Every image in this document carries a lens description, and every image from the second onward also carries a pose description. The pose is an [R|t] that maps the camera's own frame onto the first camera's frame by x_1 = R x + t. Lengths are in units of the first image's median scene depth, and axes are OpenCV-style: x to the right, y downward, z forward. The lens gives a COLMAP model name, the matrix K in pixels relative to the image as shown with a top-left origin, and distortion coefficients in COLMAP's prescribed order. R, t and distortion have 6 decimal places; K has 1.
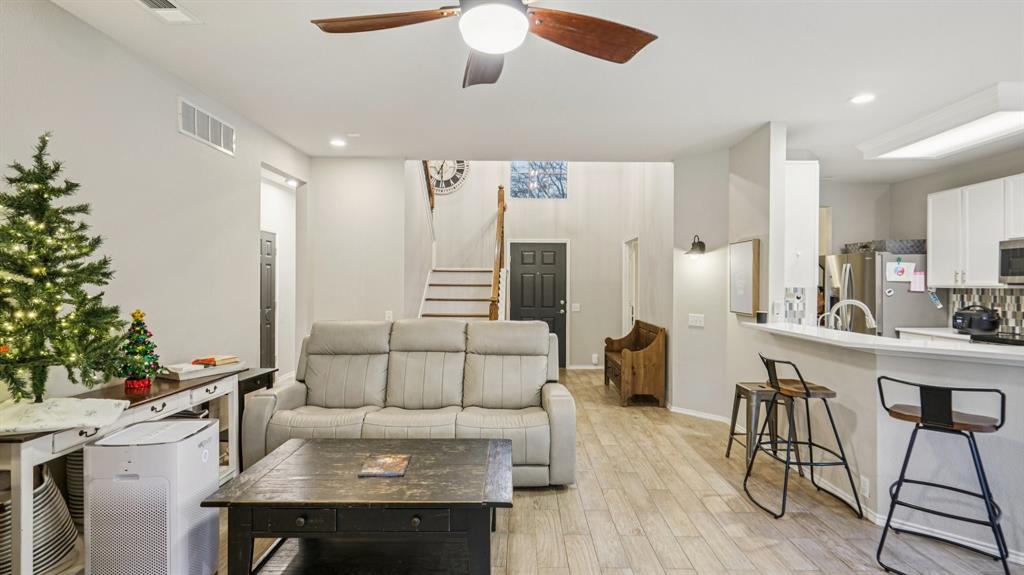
lens RADIAL K [[490.8, 0, 512.0], [0, 490.8, 287.5], [0, 0, 1]] dist [0.000114, -0.000158]
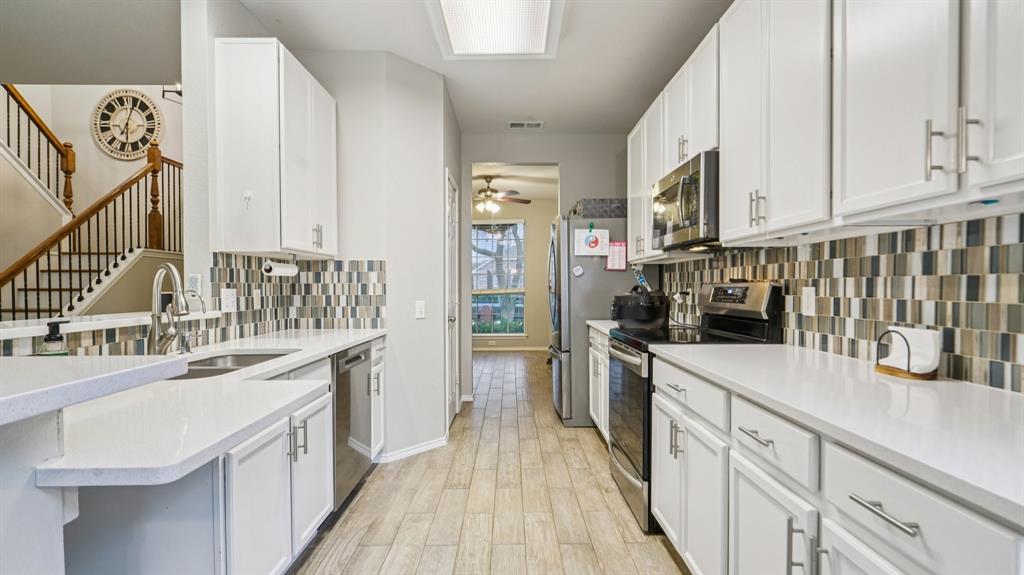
lens RADIAL K [[490.8, 0, 512.0], [0, 490.8, 287.5], [0, 0, 1]] dist [0.000114, -0.000158]
pose [[0.999890, -0.008698, 0.012005, 0.665581], [0.008761, 0.999948, -0.005197, 0.036350], [-0.011960, 0.005301, 0.999914, 0.287688]]
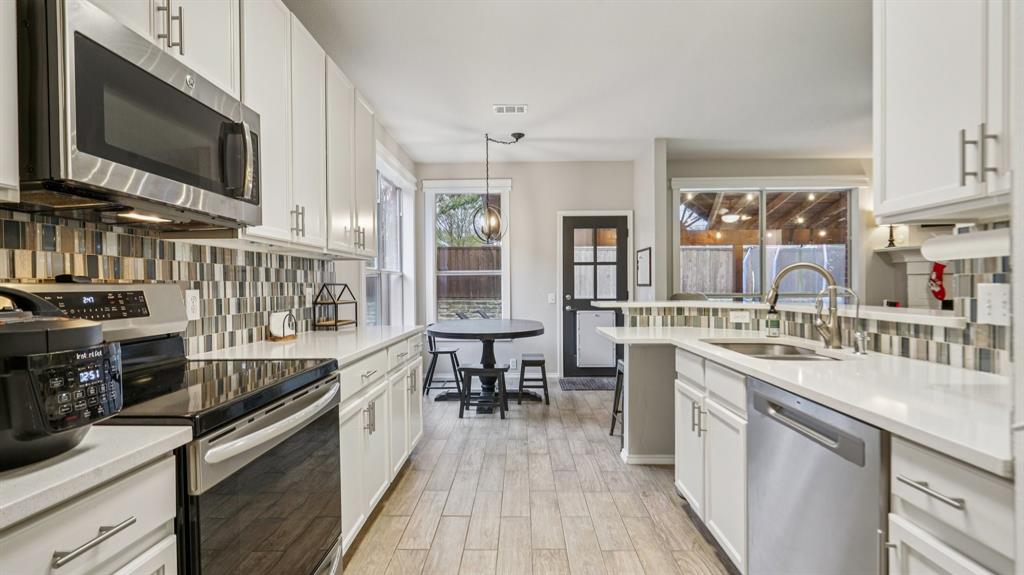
lens RADIAL K [[490.8, 0, 512.0], [0, 490.8, 287.5], [0, 0, 1]] dist [0.000114, -0.000158]
pose [[-0.999889, 0.002698, 0.014643, 0.661506], [0.002809, 0.999967, 0.007571, 0.032447], [-0.014622, 0.007611, -0.999864, 1.023010]]
